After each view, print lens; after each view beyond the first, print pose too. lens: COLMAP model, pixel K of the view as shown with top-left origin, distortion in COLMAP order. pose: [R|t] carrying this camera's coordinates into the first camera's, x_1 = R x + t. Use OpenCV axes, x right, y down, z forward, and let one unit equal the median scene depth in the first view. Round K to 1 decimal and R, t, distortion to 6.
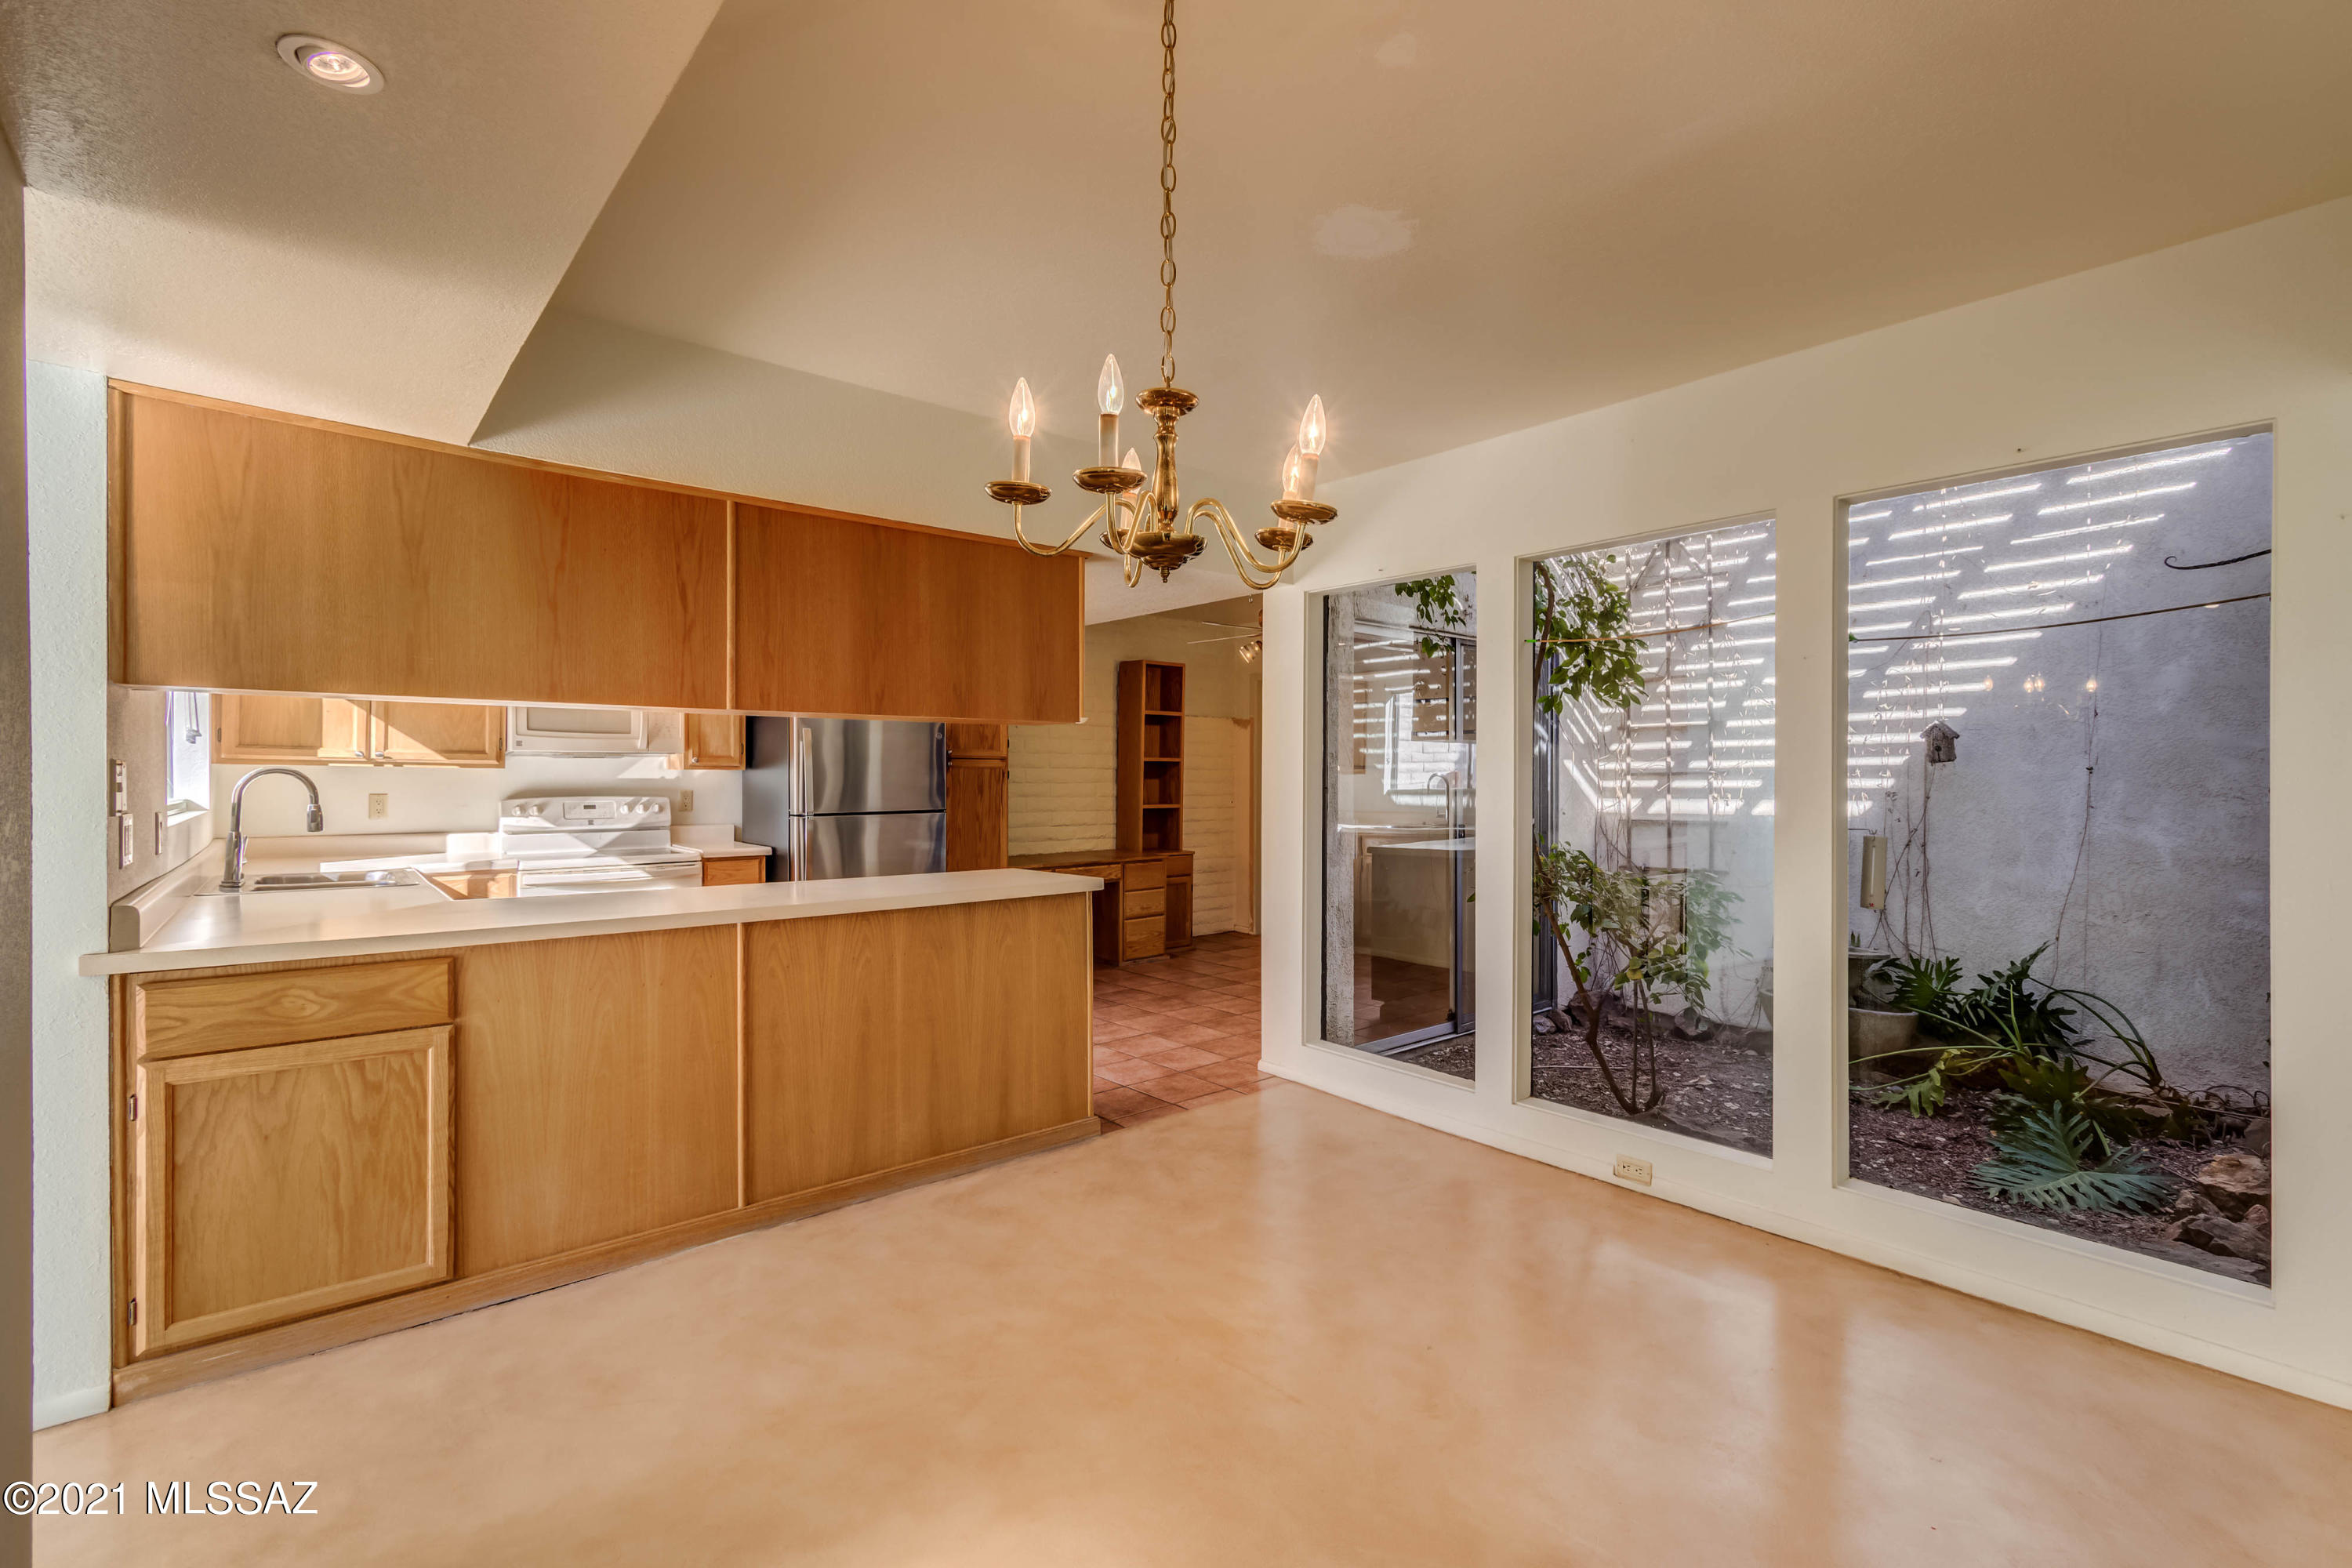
lens RADIAL K [[1052.3, 0, 1176.0], [0, 1052.3, 783.8], [0, 0, 1]] dist [-0.004084, -0.000315]
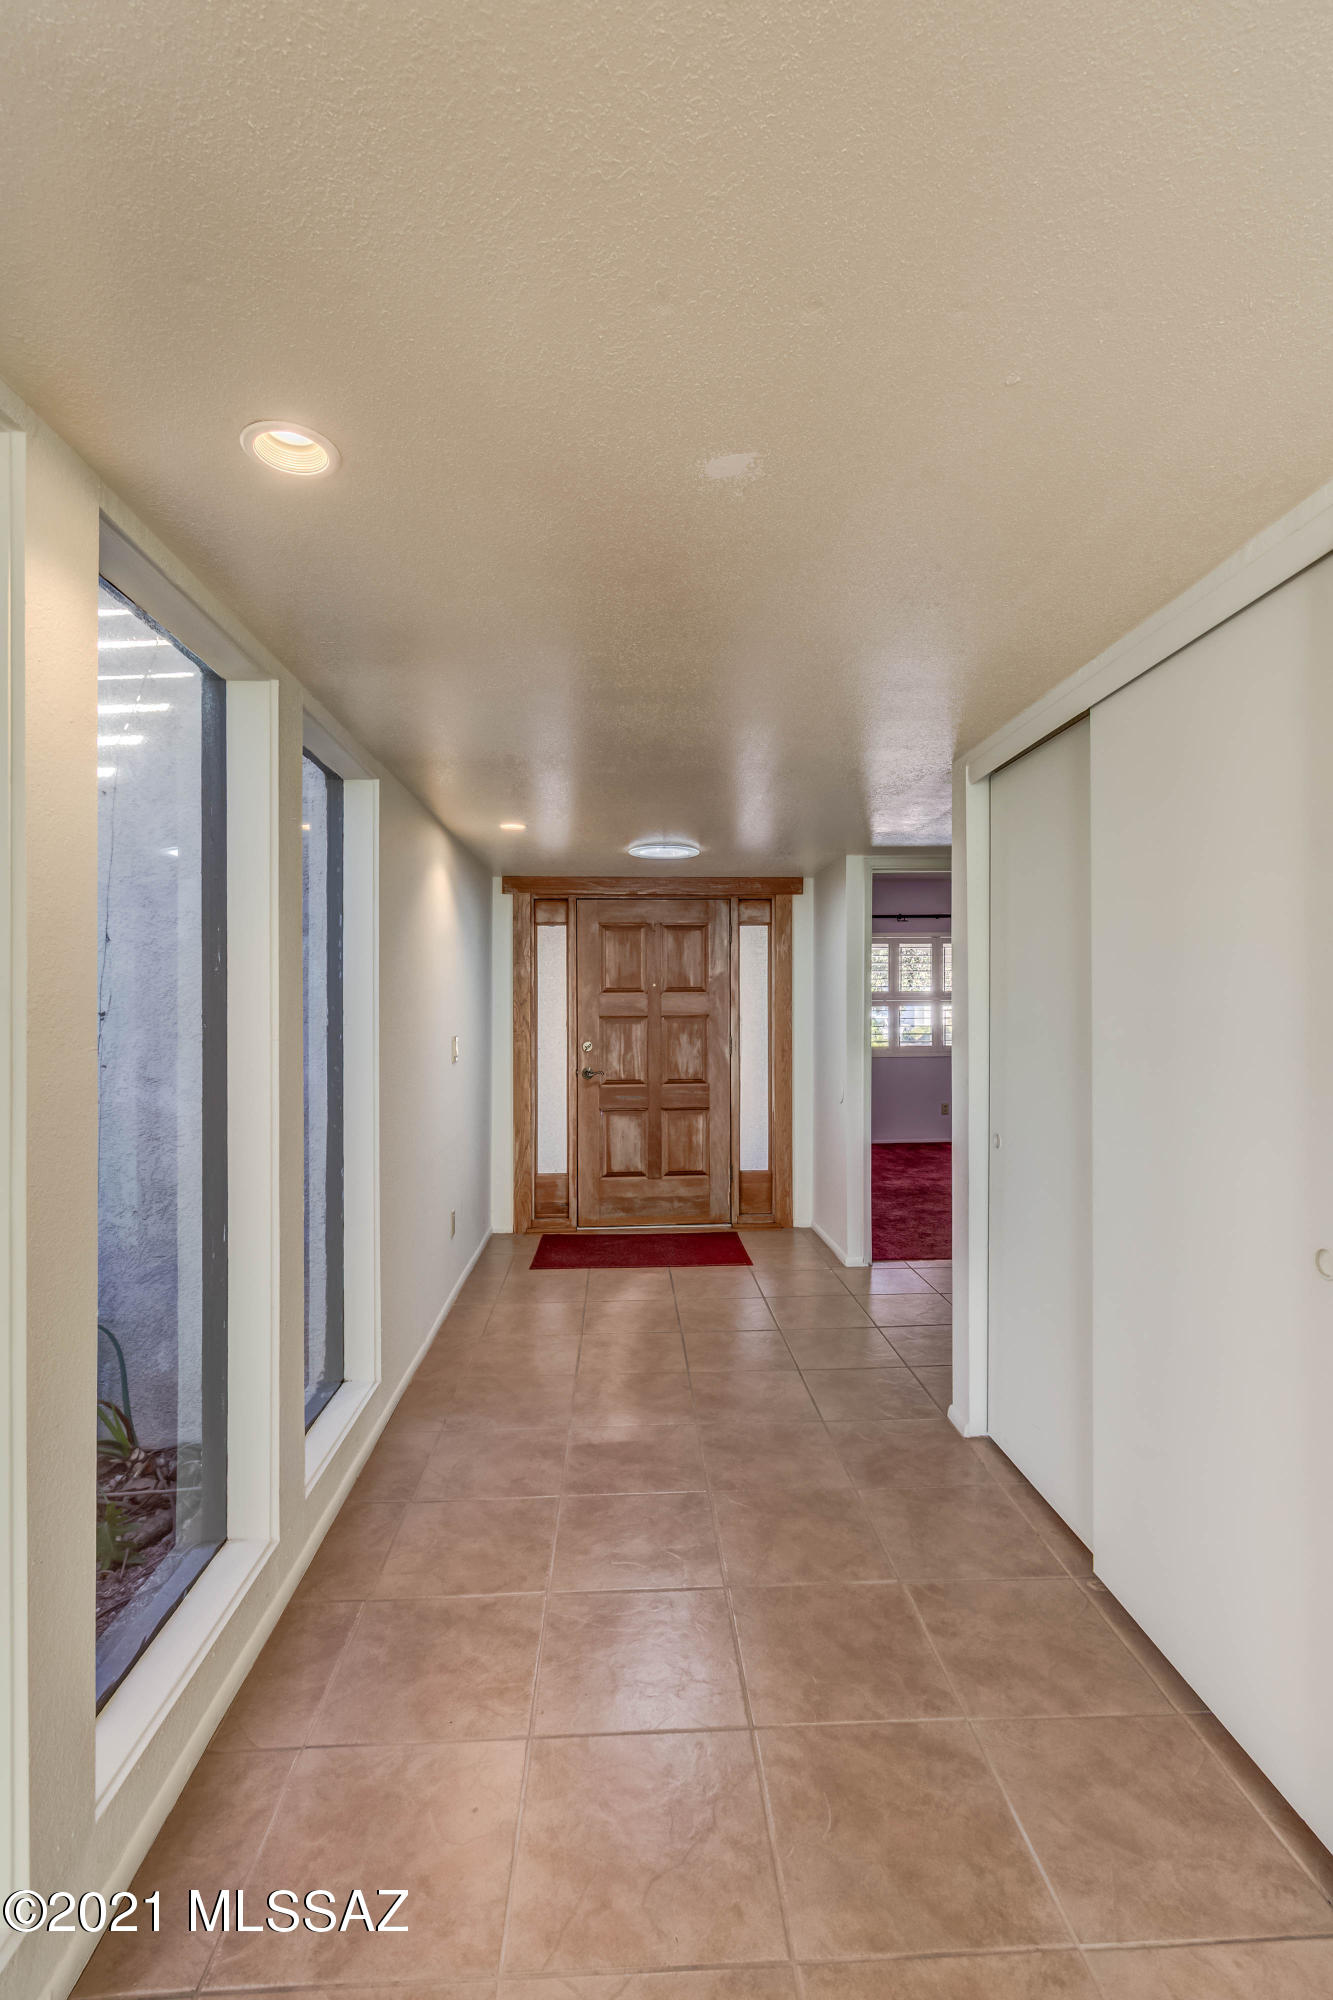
lens RADIAL K [[894.8, 0, 665.7], [0, 894.8, 1004.7], [0, 0, 1]] dist [-0.004084, -0.000315]
pose [[0.602665, 0.003330, 0.797987, 0.616688], [0.004962, 0.999956, -0.007920, -0.013859], [-0.797979, 0.008733, 0.602622, 0.315840]]
